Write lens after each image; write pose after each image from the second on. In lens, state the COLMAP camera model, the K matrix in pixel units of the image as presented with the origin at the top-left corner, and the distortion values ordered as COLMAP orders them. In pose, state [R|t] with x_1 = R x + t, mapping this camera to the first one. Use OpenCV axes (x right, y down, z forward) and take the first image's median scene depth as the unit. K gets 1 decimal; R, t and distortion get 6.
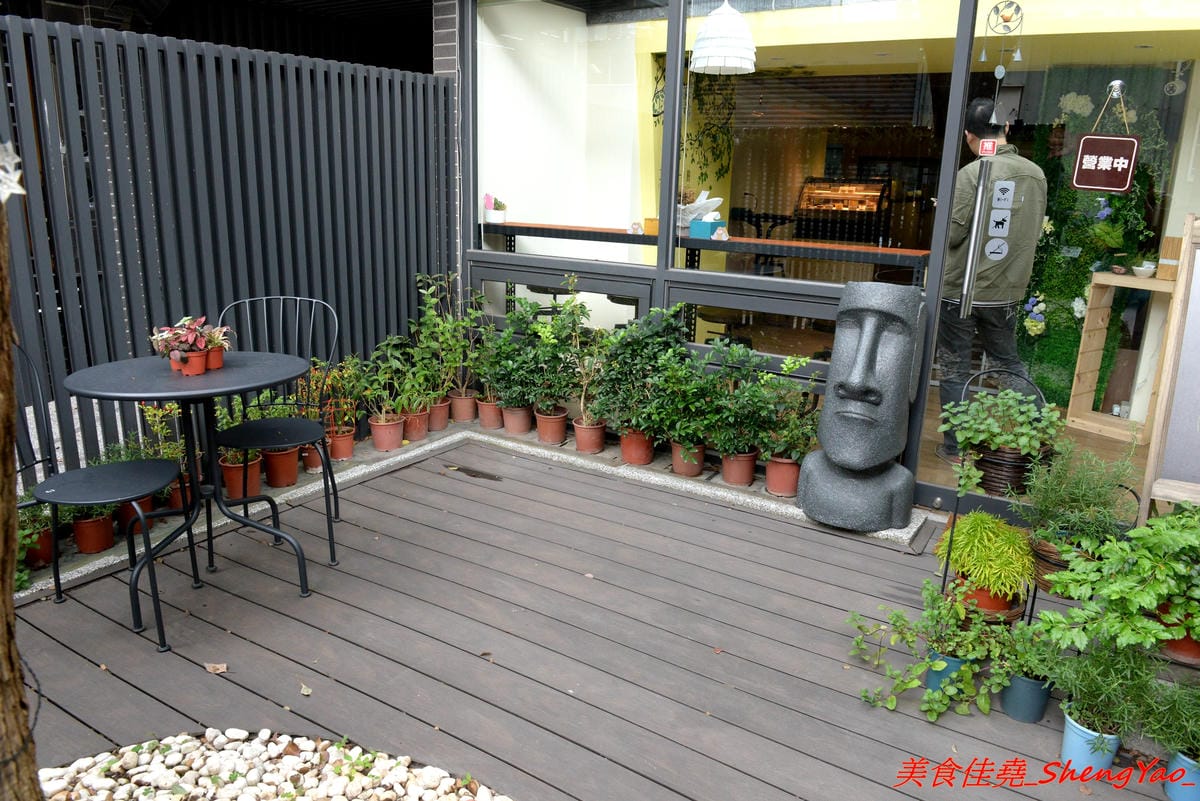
lens RADIAL K [[832.4, 0, 598.2], [0, 832.4, 400.5], [0, 0, 1]] dist [-0.051702, -0.014253]
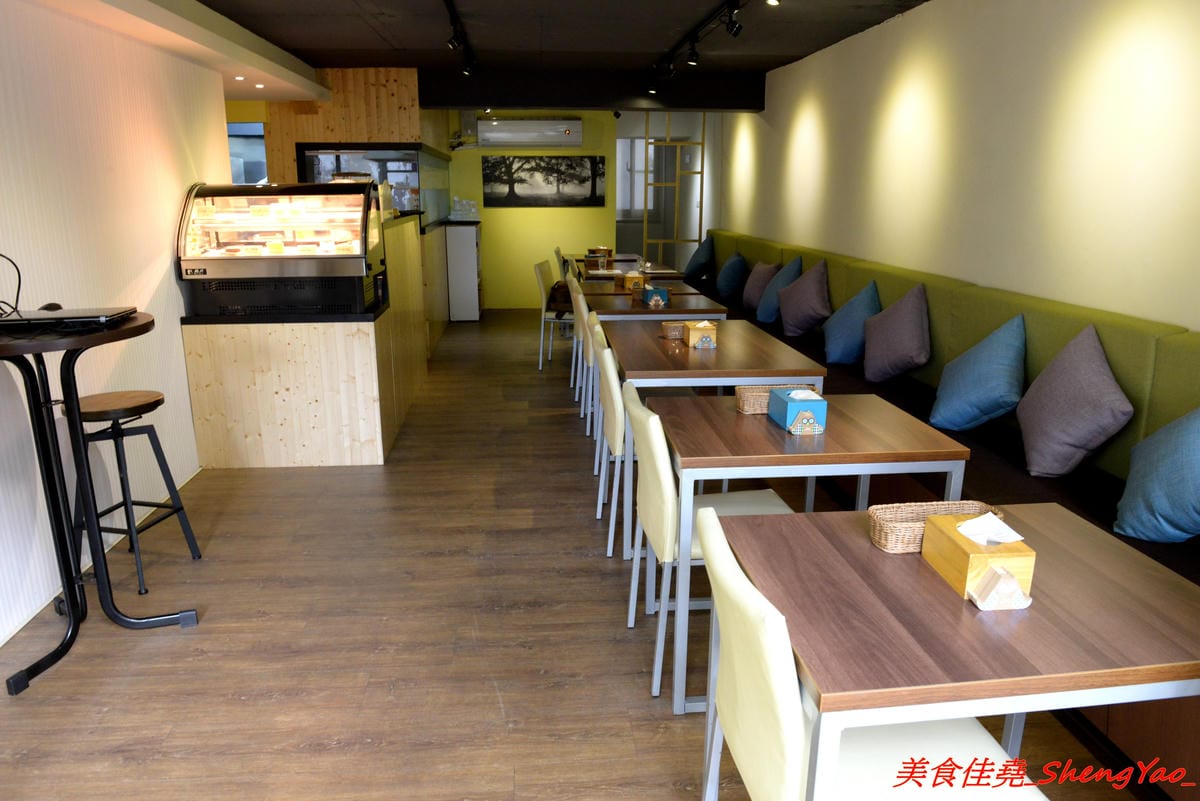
lens RADIAL K [[832.4, 0, 599.9], [0, 832.4, 401.7], [0, 0, 1]] dist [-0.051702, -0.014253]
pose [[0.809548, -0.171640, 0.561402, 0.165465], [0.175906, 0.983286, 0.046967, -0.139820], [-0.560080, 0.060732, 0.826209, 0.527488]]
